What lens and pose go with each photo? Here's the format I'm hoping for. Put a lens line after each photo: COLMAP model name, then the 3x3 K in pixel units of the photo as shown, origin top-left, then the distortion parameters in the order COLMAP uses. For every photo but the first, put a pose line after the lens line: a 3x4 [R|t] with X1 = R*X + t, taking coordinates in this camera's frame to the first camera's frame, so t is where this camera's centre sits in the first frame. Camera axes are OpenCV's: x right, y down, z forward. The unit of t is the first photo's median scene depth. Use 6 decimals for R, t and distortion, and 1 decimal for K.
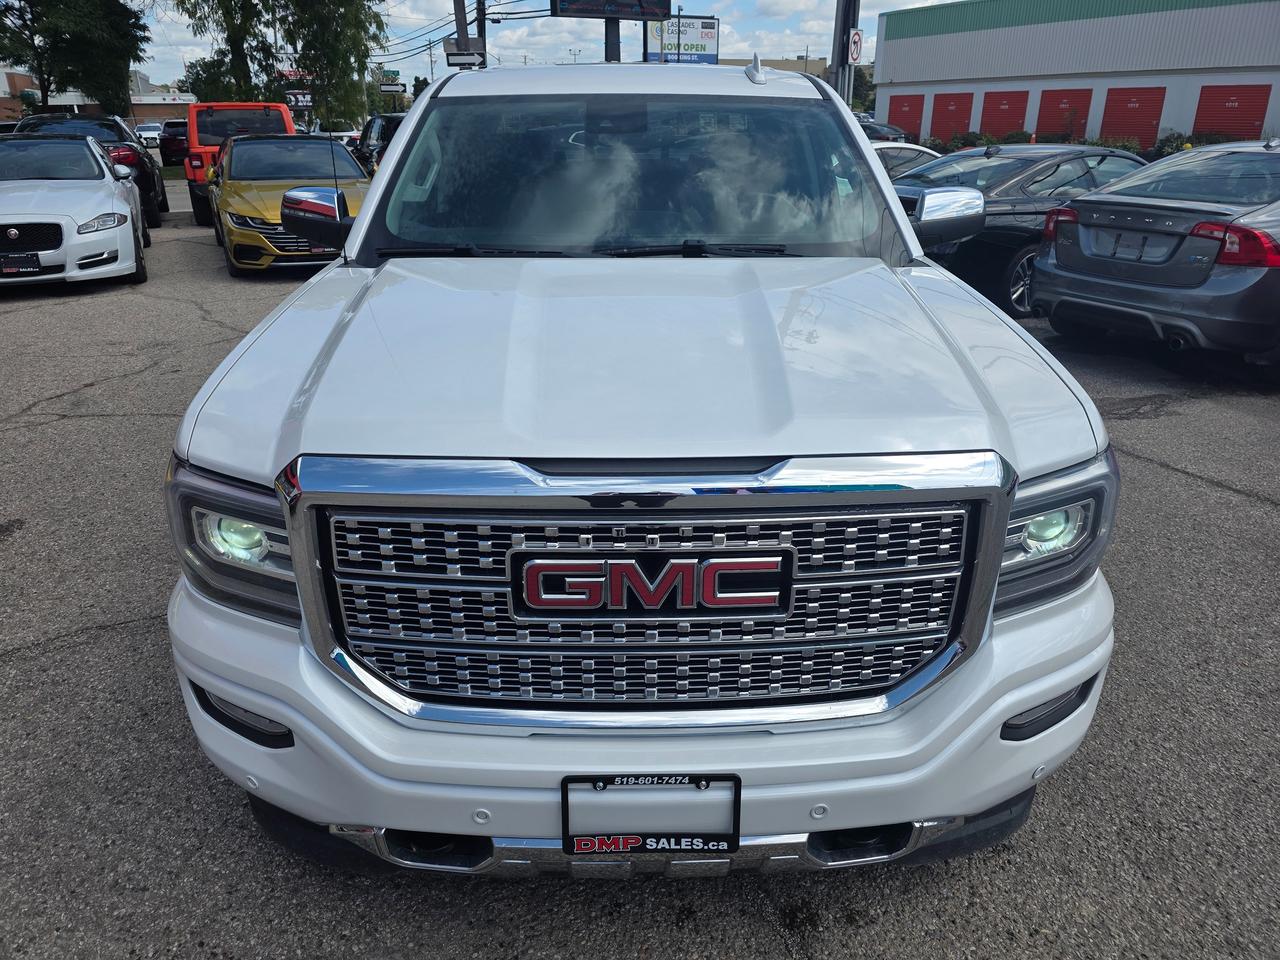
lens RADIAL K [[879.3, 0, 641.4], [0, 879.3, 493.0], [0, 0, 1]] dist [0.050047, -0.050752]
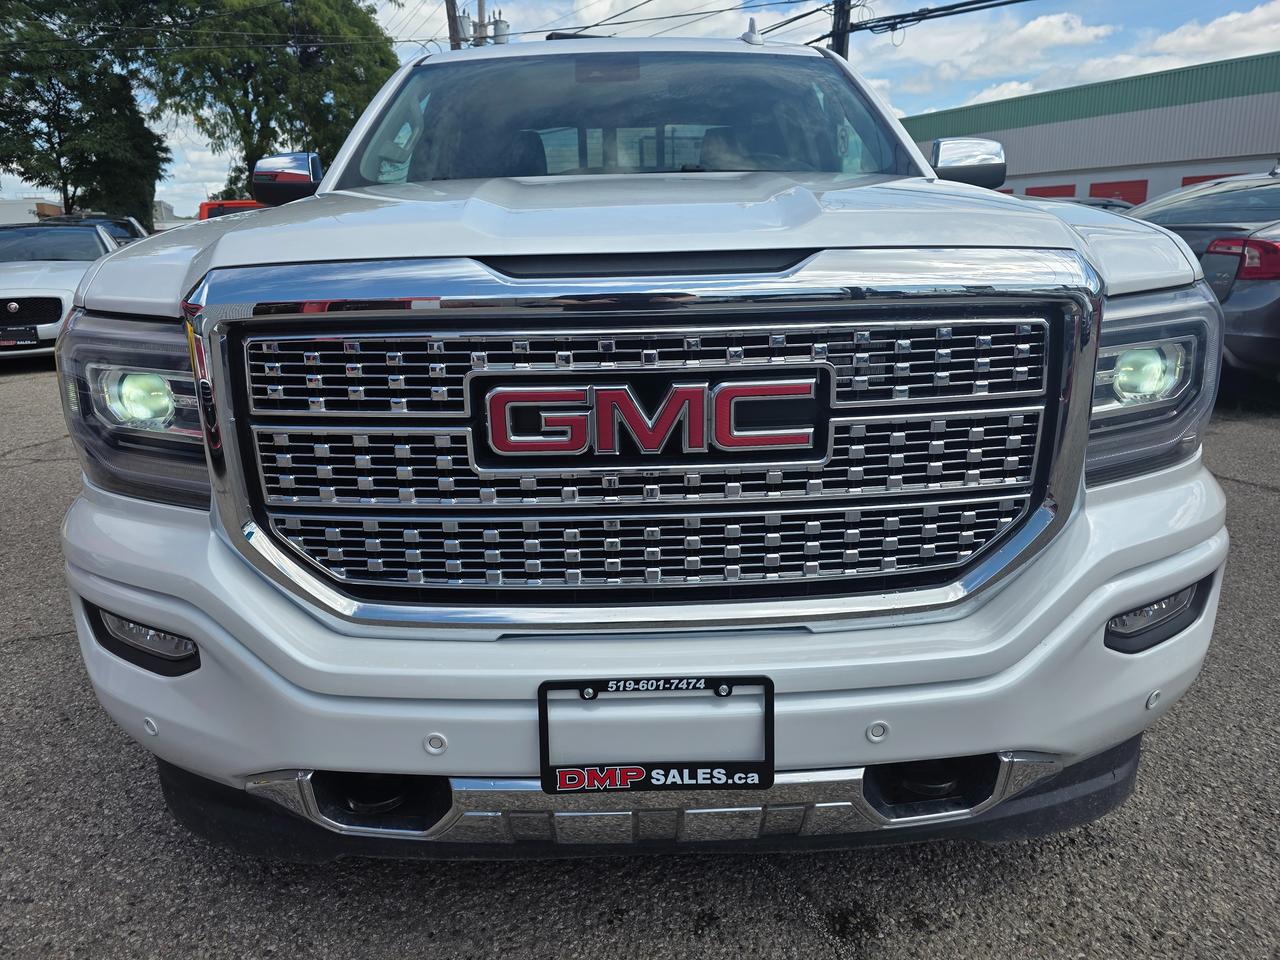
lens RADIAL K [[879.9, 0, 634.5], [0, 879.9, 480.7], [0, 0, 1]] dist [0.049735, -0.051926]
pose [[0.999701, -0.020986, -0.012518, 0.005646], [0.019061, 0.990262, -0.137903, 0.237968], [0.015290, 0.137623, 0.990367, 0.205200]]
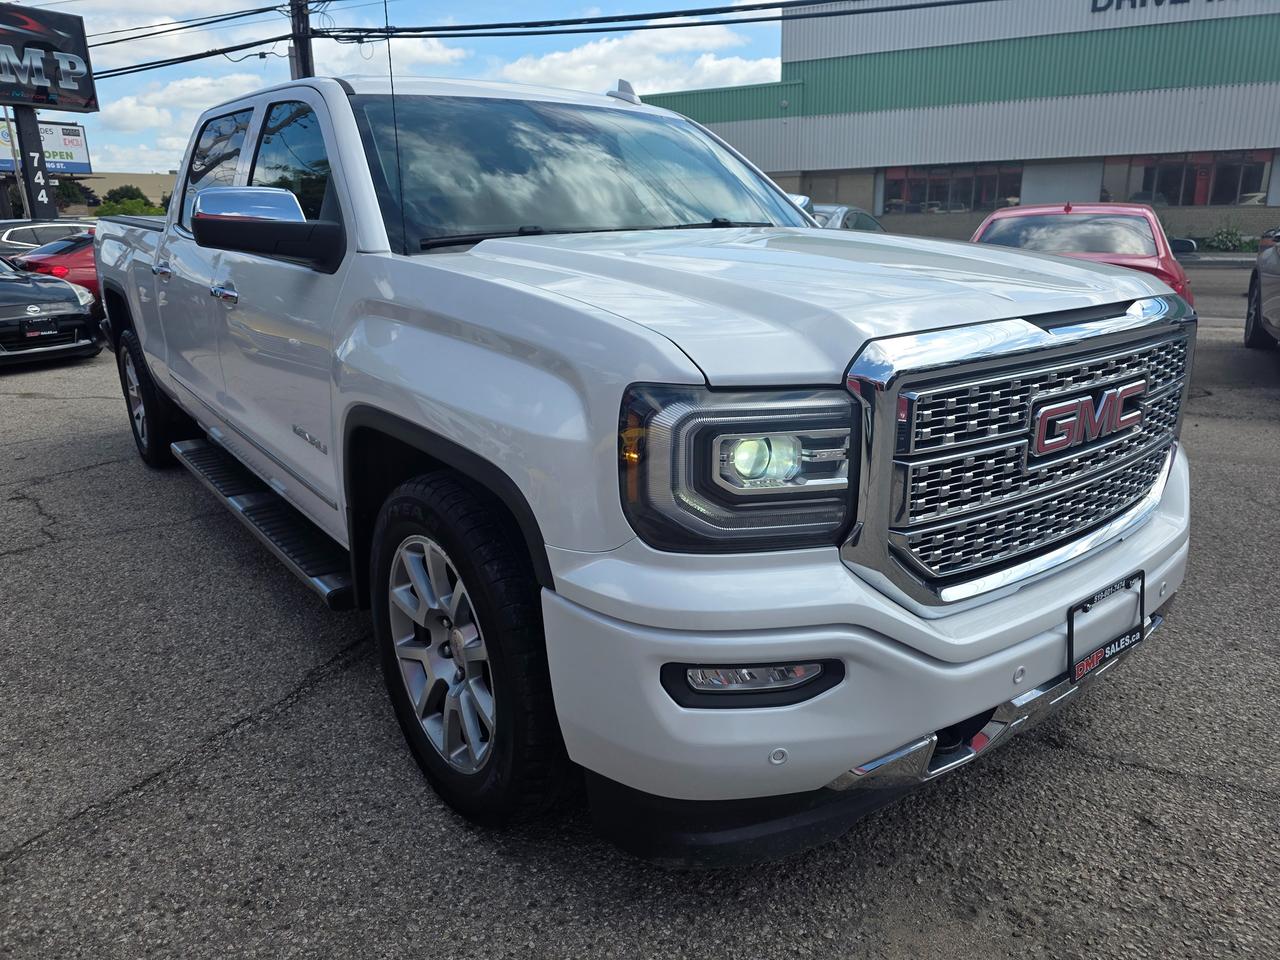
lens RADIAL K [[879.9, 0, 634.5], [0, 879.9, 480.7], [0, 0, 1]] dist [0.049735, -0.051926]
pose [[0.797206, -0.181955, 0.575635, -1.052572], [0.255591, 0.965554, -0.048766, 0.077827], [-0.546933, 0.186004, 0.816251, 0.338965]]
